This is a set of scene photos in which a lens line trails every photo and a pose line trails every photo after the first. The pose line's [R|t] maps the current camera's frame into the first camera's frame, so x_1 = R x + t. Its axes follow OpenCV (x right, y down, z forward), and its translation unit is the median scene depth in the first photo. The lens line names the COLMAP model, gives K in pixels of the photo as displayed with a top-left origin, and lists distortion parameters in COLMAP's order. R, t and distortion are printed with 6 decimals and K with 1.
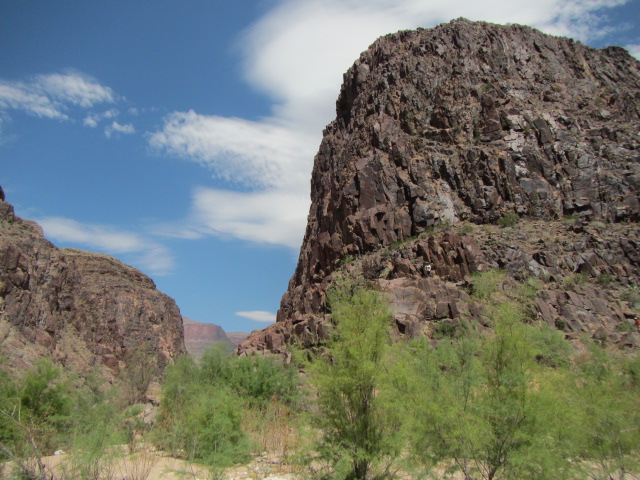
lens RADIAL K [[524.6, 0, 333.3], [0, 524.6, 238.8], [0, 0, 1]] dist [0.007918, -0.010702]
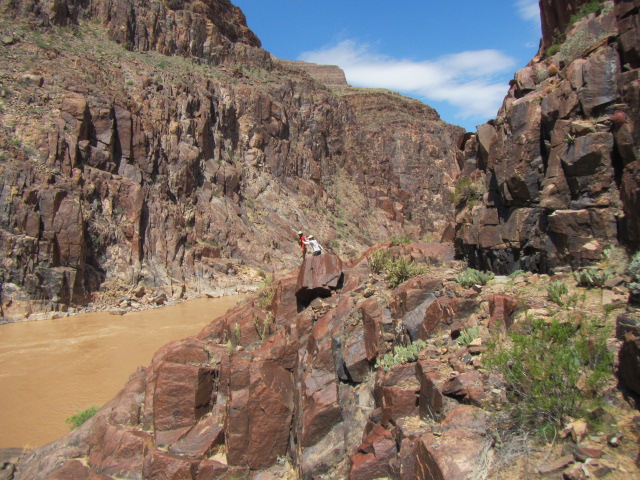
lens RADIAL K [[525.1, 0, 320.0], [0, 525.1, 240.0], [0, 0, 1]] dist [0.001215, -0.009336]
pose [[0.827764, 0.014097, -0.560899, 0.046655], [0.168444, 0.947327, 0.272395, 0.065945], [0.535195, -0.319959, 0.781788, 0.702833]]
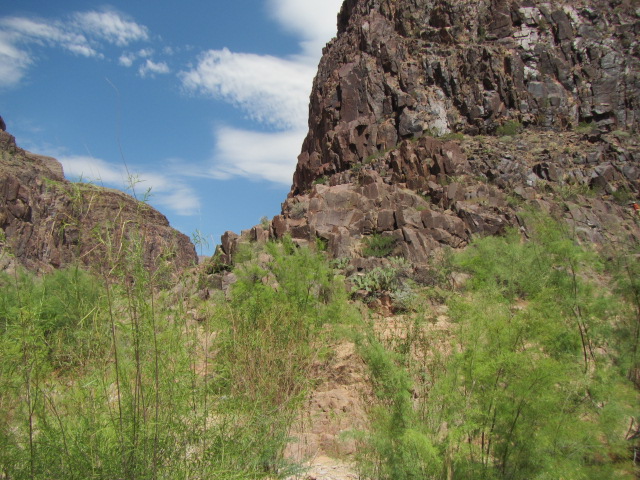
lens RADIAL K [[524.6, 0, 333.3], [0, 524.6, 238.8], [0, 0, 1]] dist [0.007918, -0.010702]
pose [[0.999157, 0.016769, -0.037471, 0.078576], [-0.012518, 0.993749, 0.110936, 0.038998], [0.039097, -0.110373, 0.993121, 0.133418]]
